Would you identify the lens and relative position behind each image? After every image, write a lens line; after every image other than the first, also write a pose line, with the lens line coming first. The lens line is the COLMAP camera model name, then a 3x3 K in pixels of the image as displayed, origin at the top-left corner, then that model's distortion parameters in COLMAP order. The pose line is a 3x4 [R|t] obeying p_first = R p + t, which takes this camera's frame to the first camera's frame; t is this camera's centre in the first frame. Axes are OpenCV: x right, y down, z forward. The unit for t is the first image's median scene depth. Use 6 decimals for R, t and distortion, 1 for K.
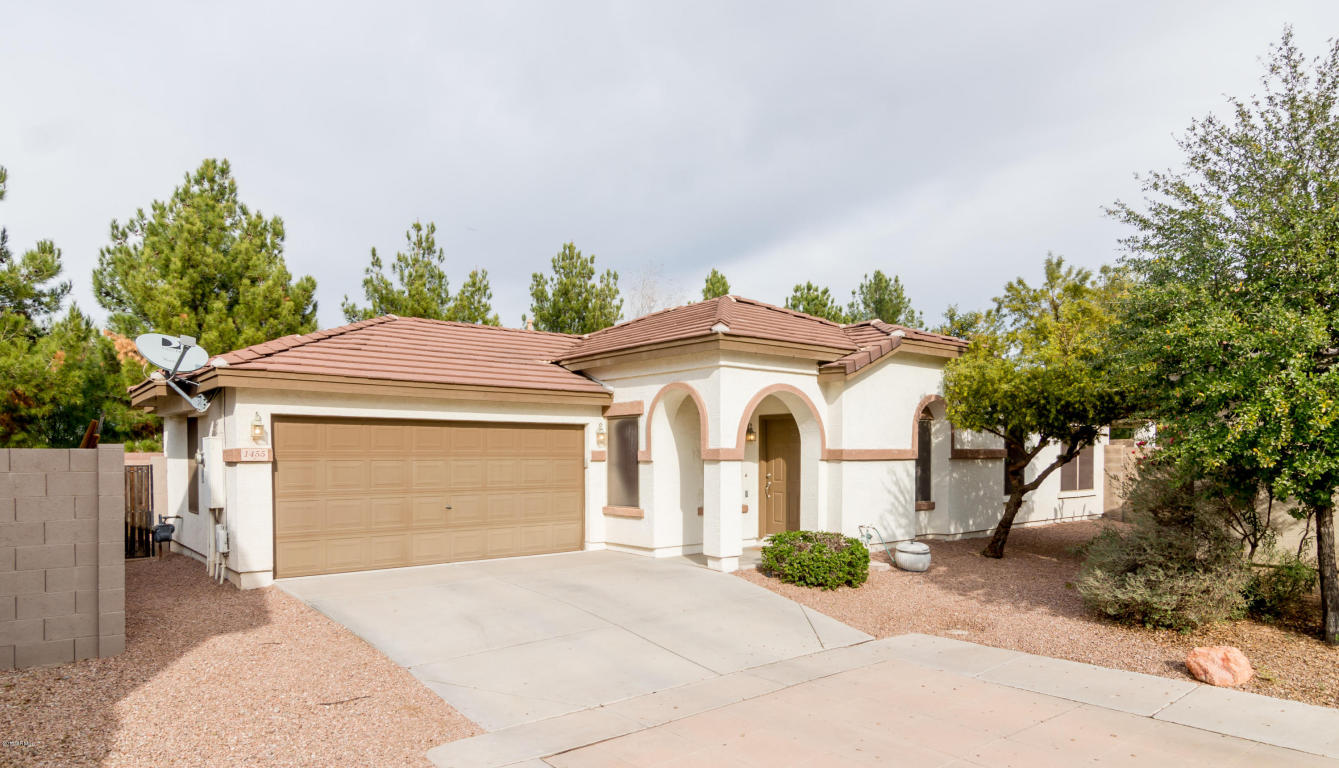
lens RADIAL K [[598.4, 0, 668.1], [0, 598.4, 384.2], [0, 0, 1]] dist [-0.001476, -0.000112]
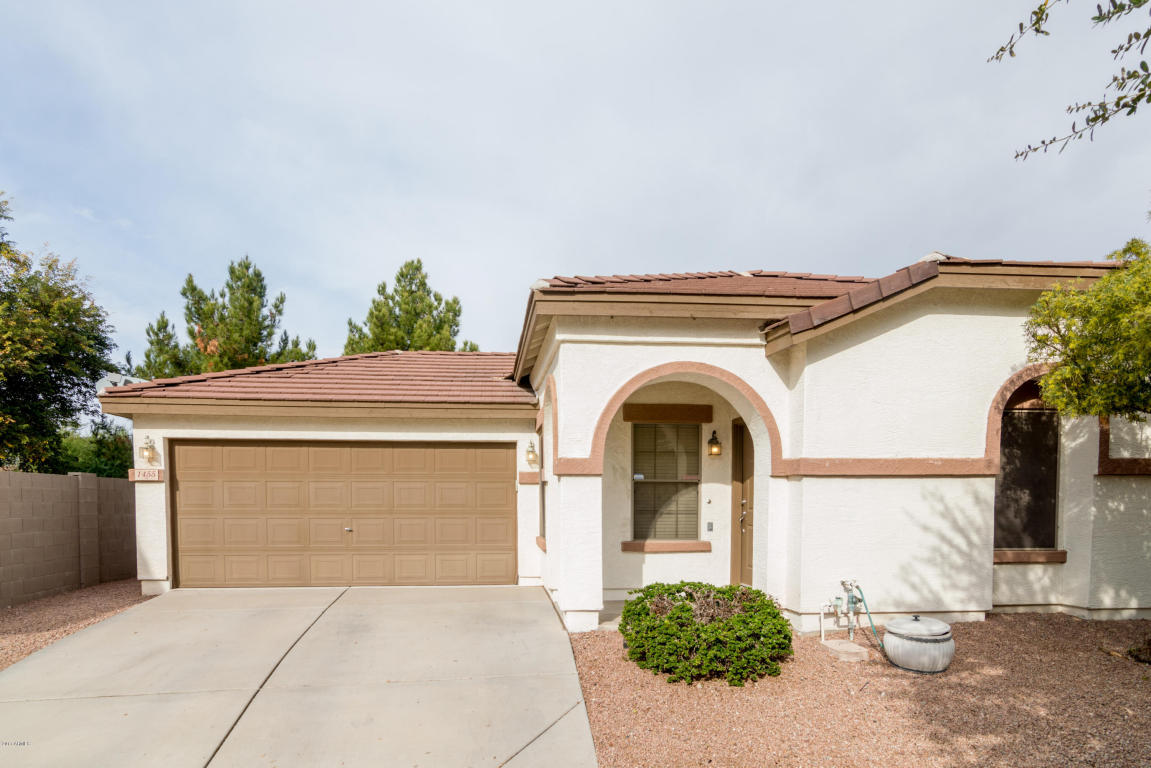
lens RADIAL K [[548.4, 0, 578.6], [0, 548.4, 458.7], [0, 0, 1]] dist [-0.004839, 0.001201]
pose [[0.869682, -0.033305, -0.492488, 0.353419], [0.060658, 0.997370, 0.039667, 0.069563], [0.489872, -0.064371, 0.869415, 0.371192]]
